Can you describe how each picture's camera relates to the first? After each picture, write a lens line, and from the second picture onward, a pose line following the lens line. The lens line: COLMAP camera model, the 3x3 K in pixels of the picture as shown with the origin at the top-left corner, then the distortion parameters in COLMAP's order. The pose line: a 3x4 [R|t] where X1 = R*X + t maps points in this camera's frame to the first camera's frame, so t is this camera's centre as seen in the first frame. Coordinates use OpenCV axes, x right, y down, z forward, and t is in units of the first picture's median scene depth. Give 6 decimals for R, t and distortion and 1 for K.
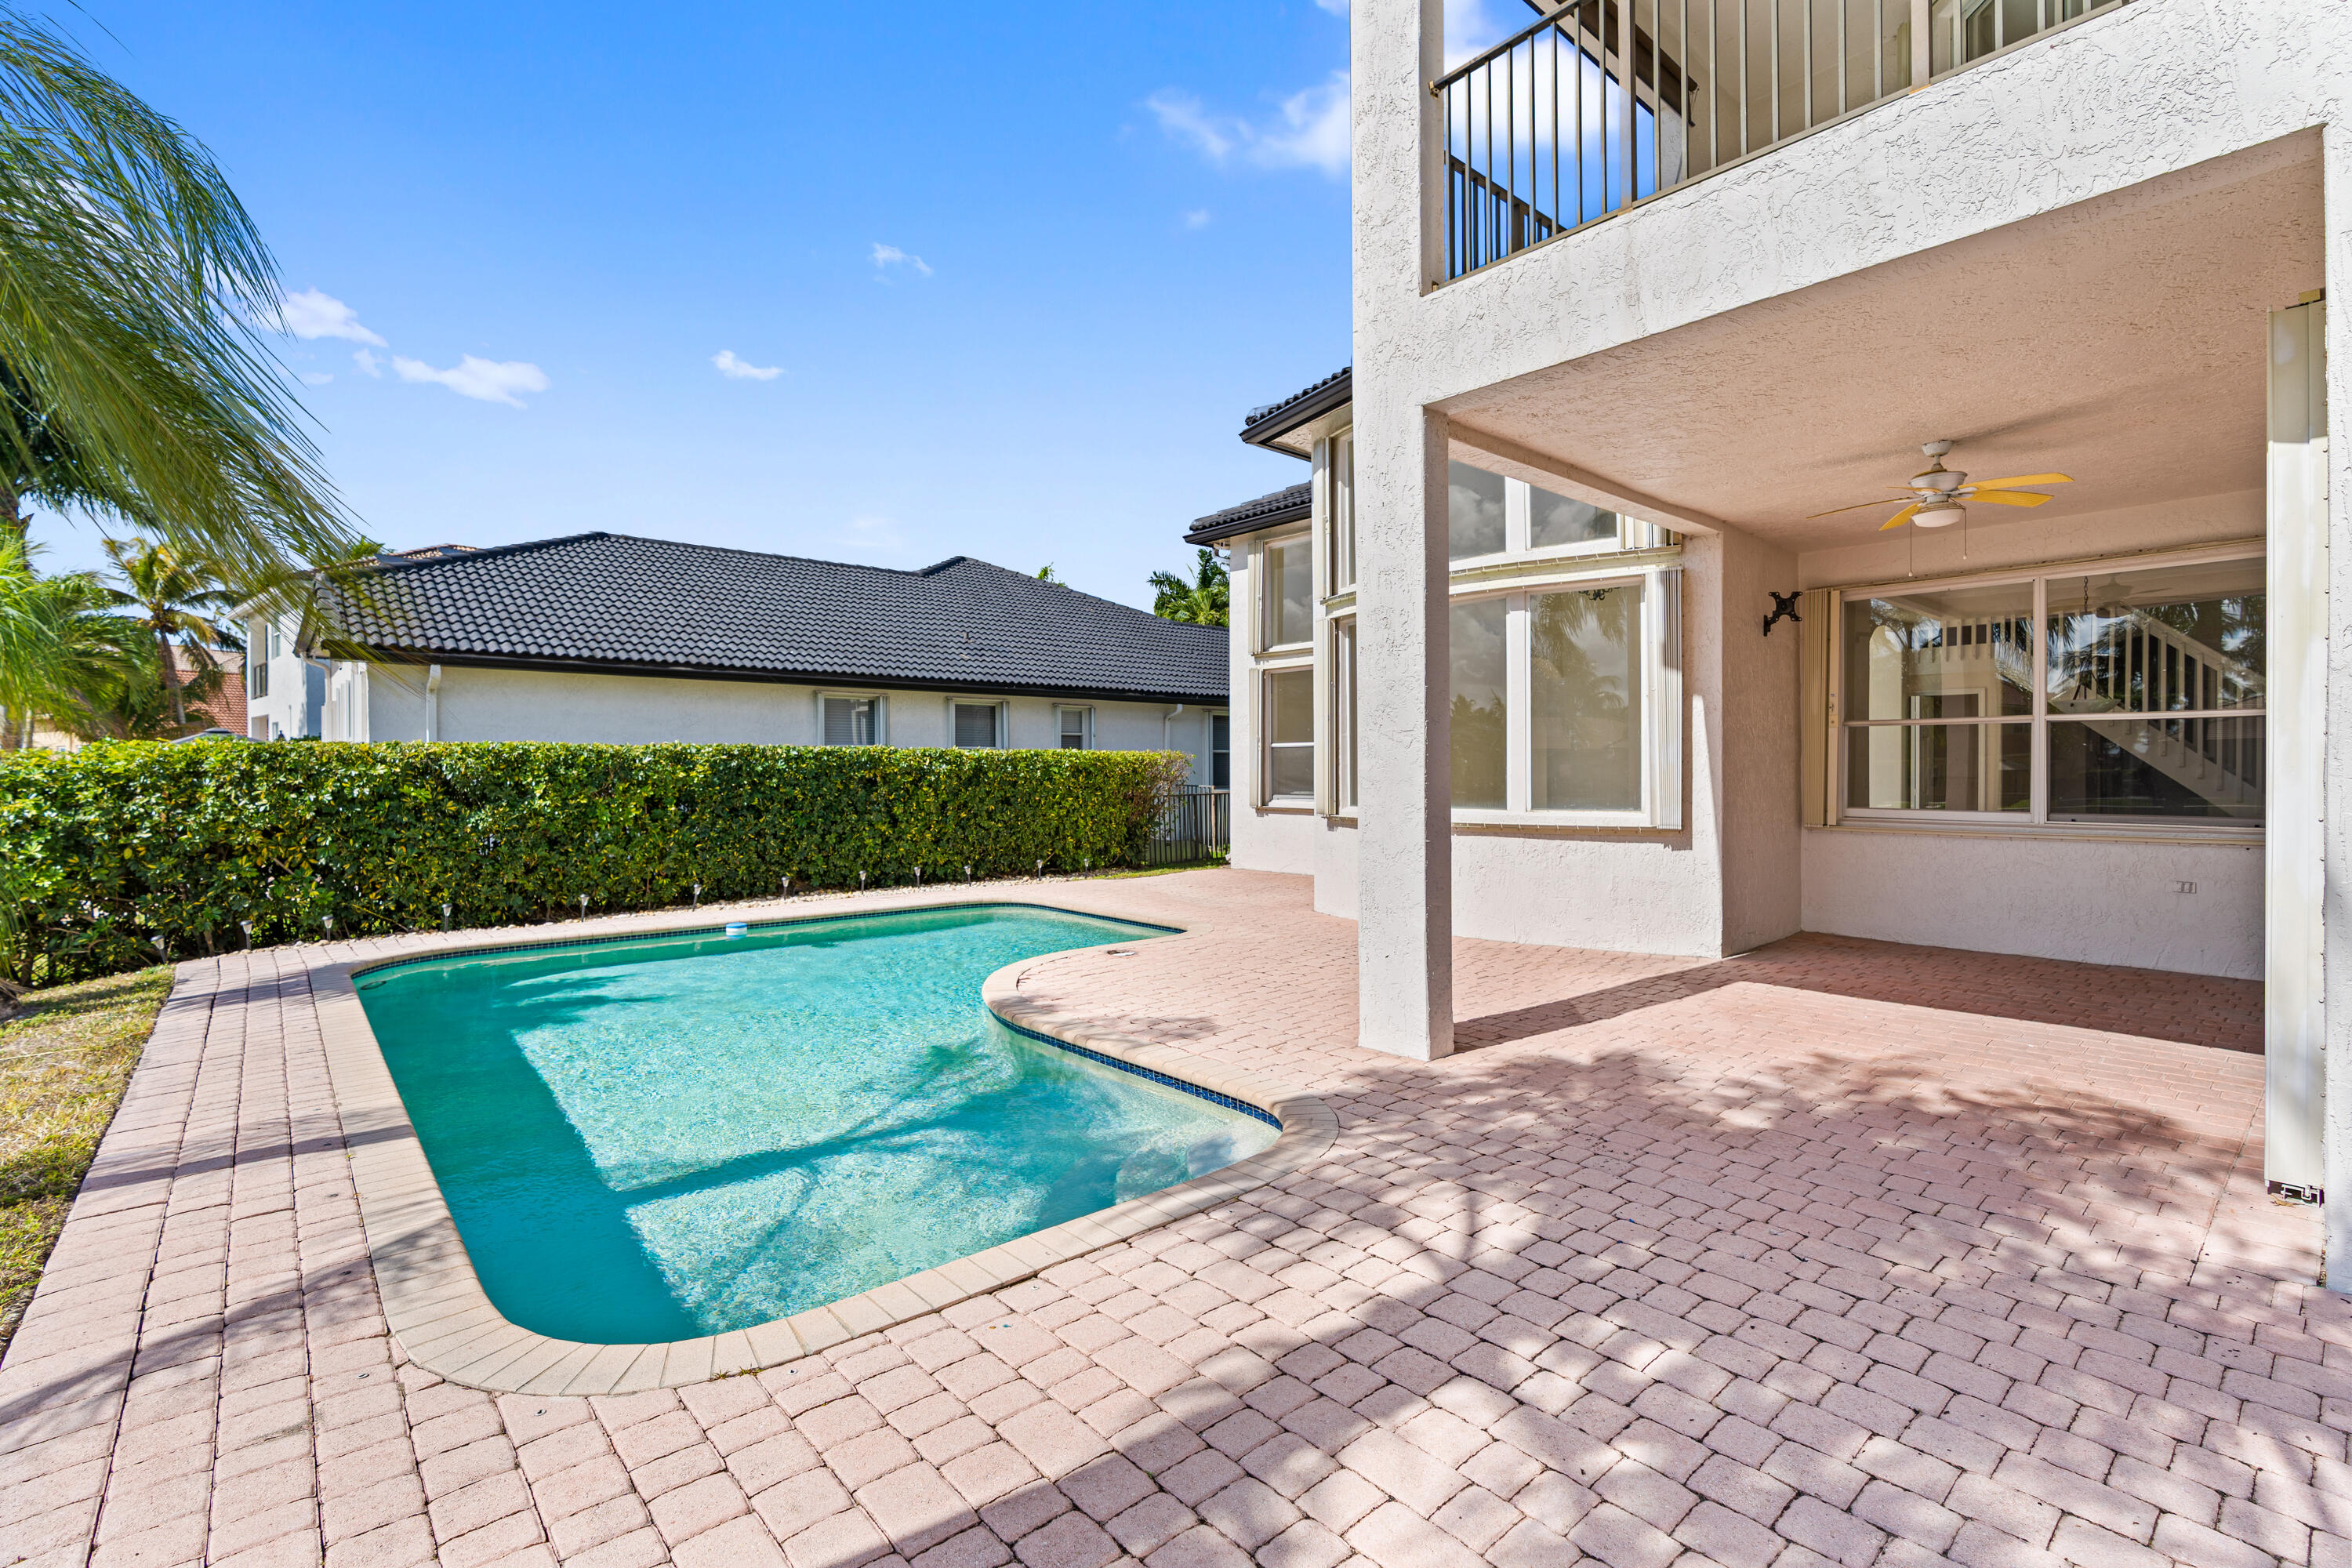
lens RADIAL K [[1069.5, 0, 1192.5], [0, 1069.5, 761.4], [0, 0, 1]] dist [-0.005698, 0.000875]
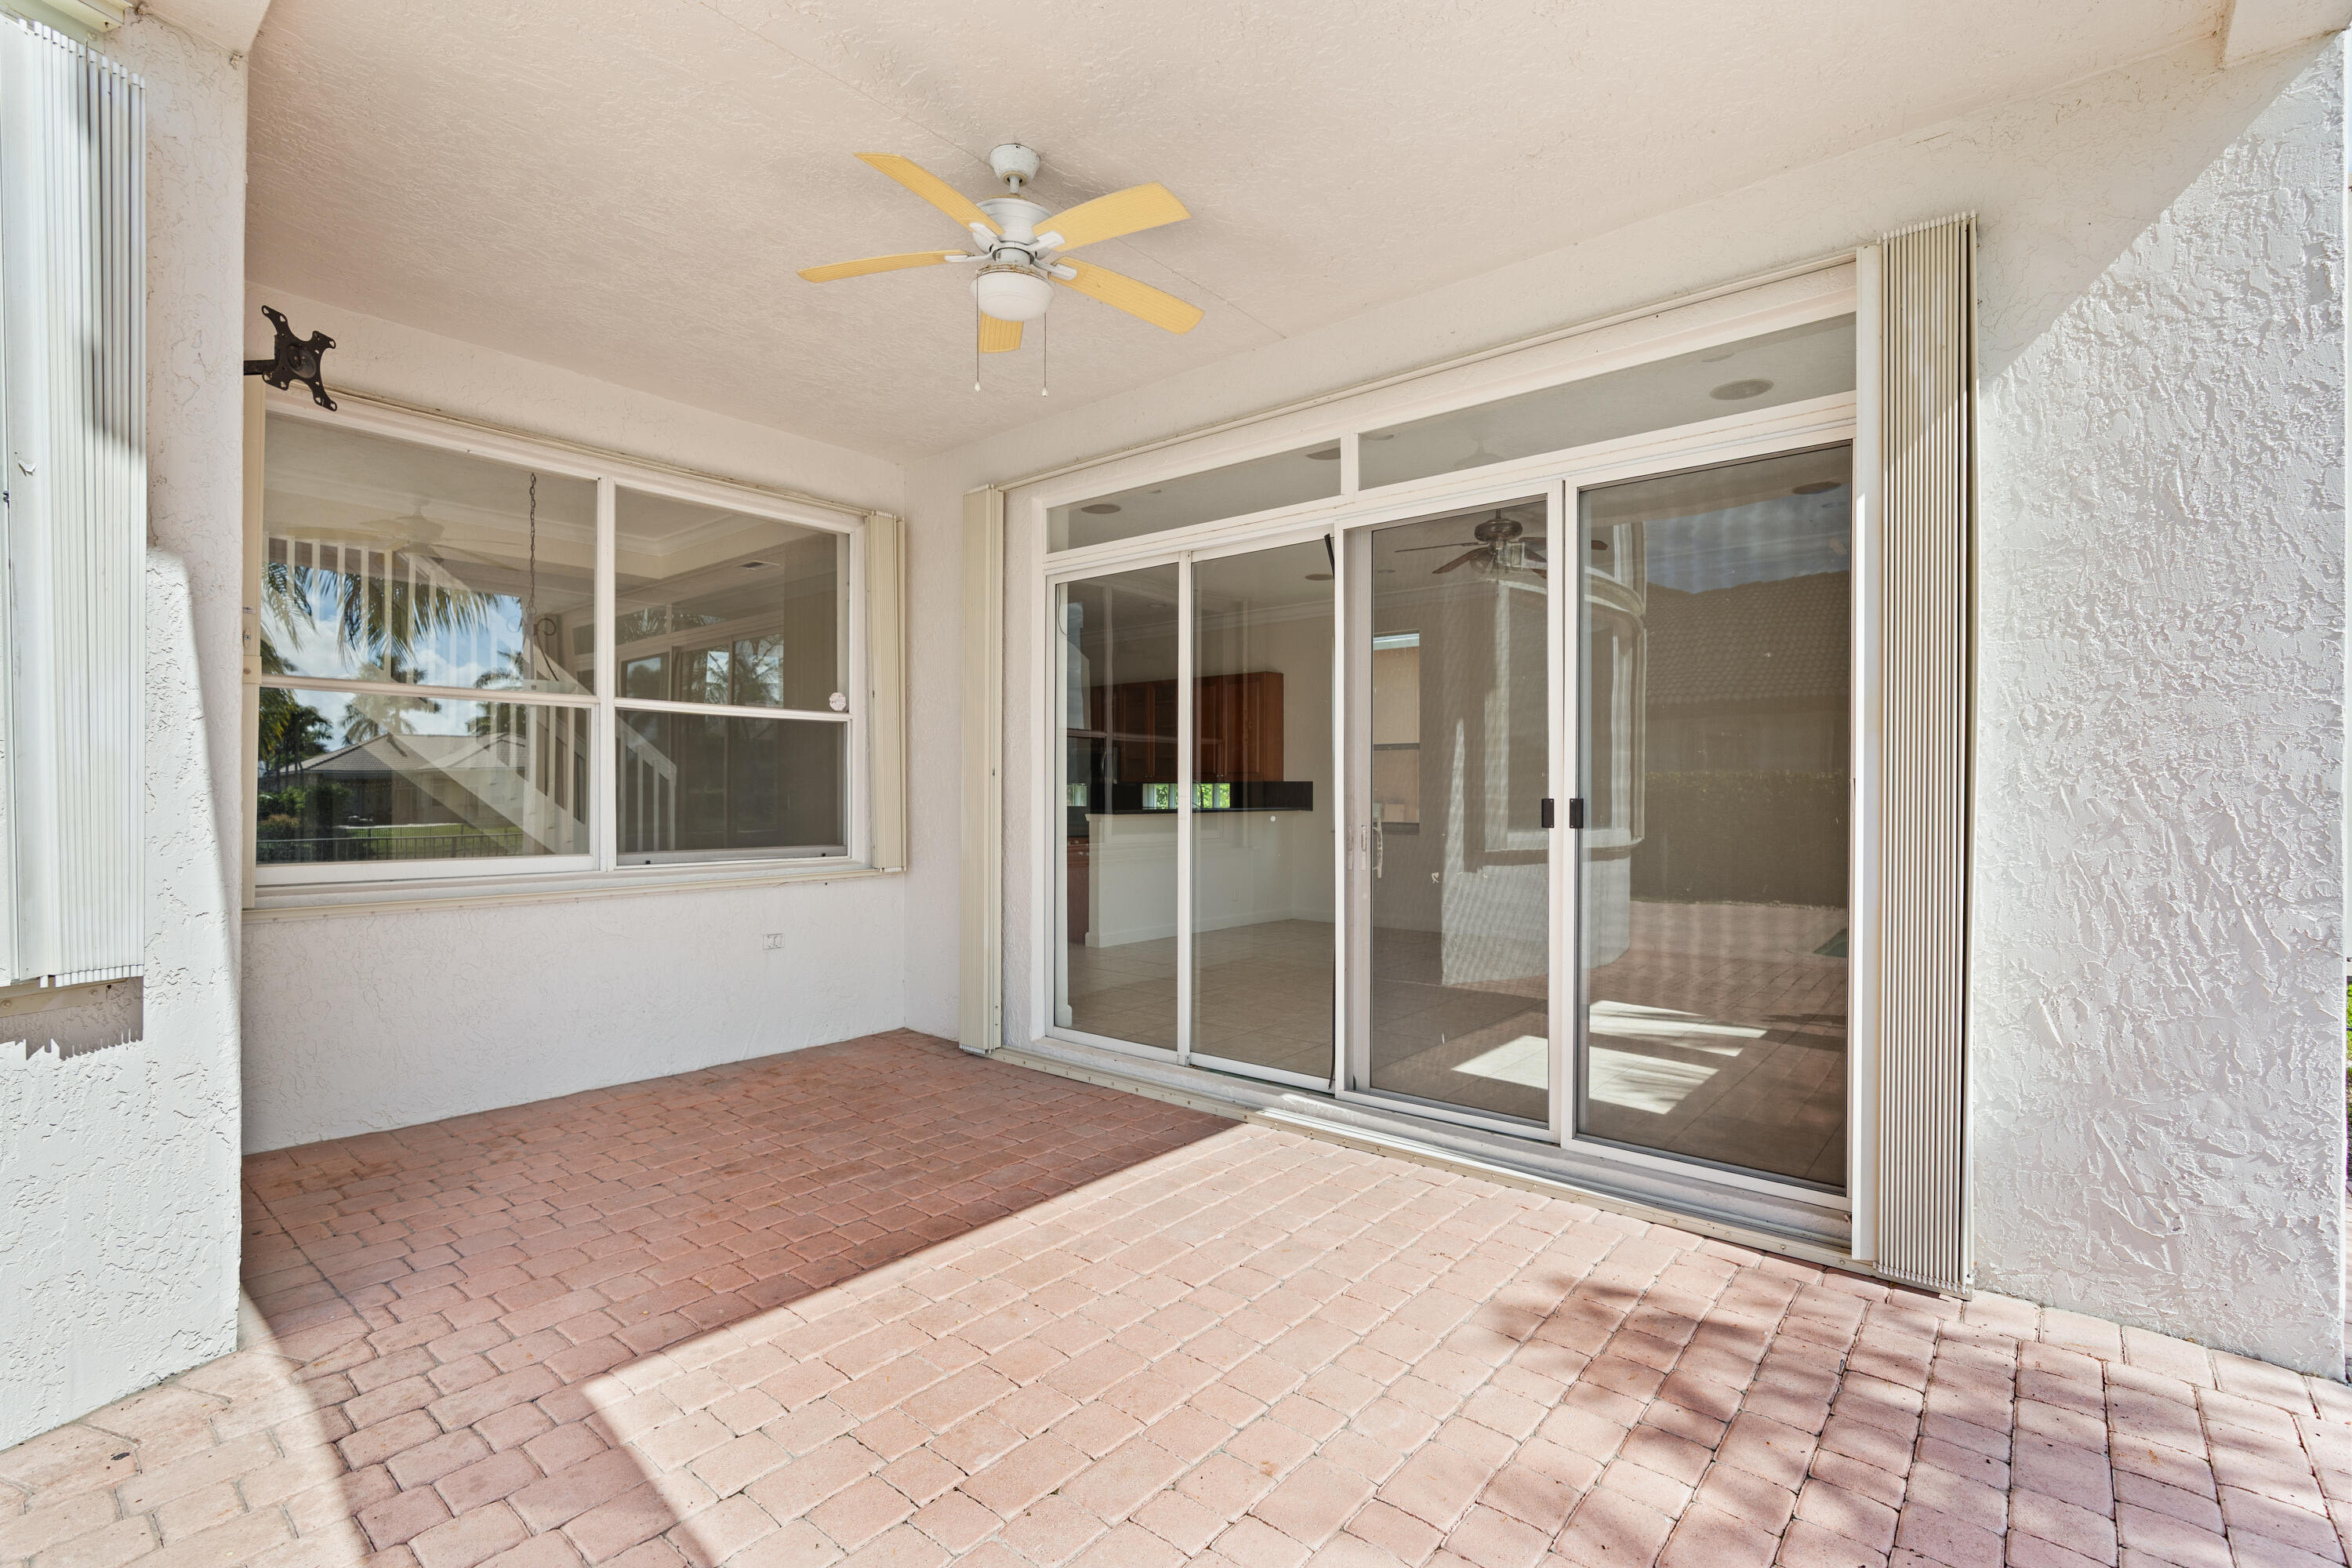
lens RADIAL K [[1069.5, 0, 1176.7], [0, 1069.5, 787.2], [0, 0, 1]] dist [-0.005698, 0.000875]
pose [[-0.149873, 0.002088, 0.988703, 0.101746], [-0.006773, 0.999972, -0.003138, 0.007043], [-0.988682, -0.007167, -0.149854, 0.595261]]
